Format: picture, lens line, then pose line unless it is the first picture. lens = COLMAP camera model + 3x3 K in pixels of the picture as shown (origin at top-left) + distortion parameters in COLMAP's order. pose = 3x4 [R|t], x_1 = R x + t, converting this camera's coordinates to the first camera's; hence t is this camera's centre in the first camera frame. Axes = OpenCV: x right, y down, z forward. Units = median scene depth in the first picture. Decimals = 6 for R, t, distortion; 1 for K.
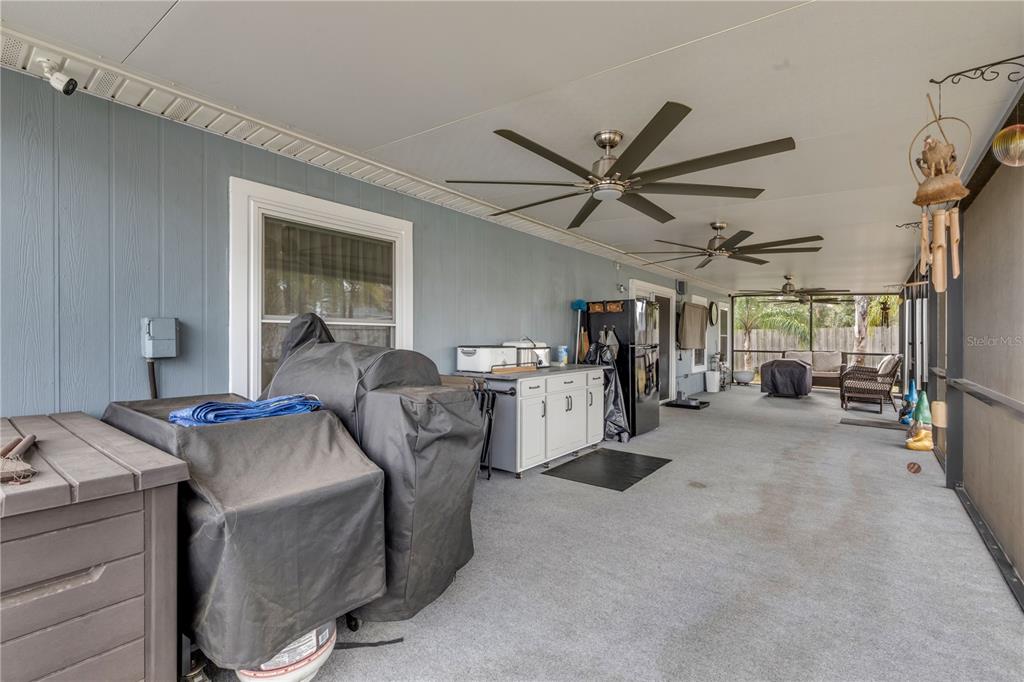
lens RADIAL K [[465.0, 0, 507.0], [0, 465.0, 339.6], [0, 0, 1]] dist [0.000220, -0.000813]
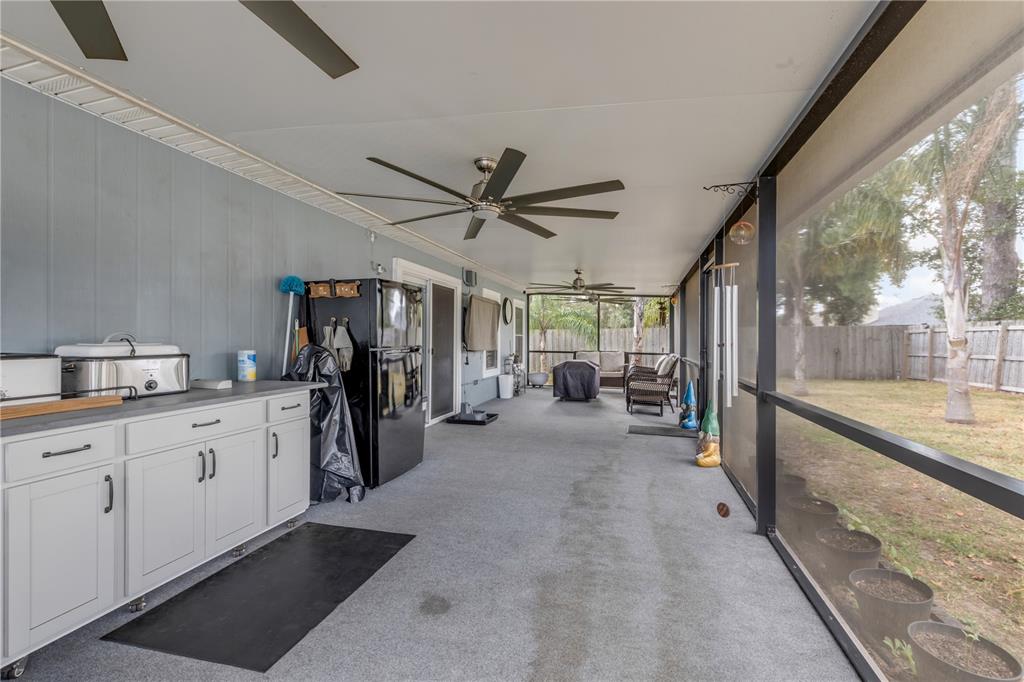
lens RADIAL K [[465.0, 0, 514.2], [0, 465.0, 340.7], [0, 0, 1]] dist [0.000220, -0.000813]
pose [[0.918926, -0.000978, 0.394430, 0.192496], [0.000014, 0.999997, 0.002449, -0.000167], [-0.394431, -0.002245, 0.918923, 0.316918]]
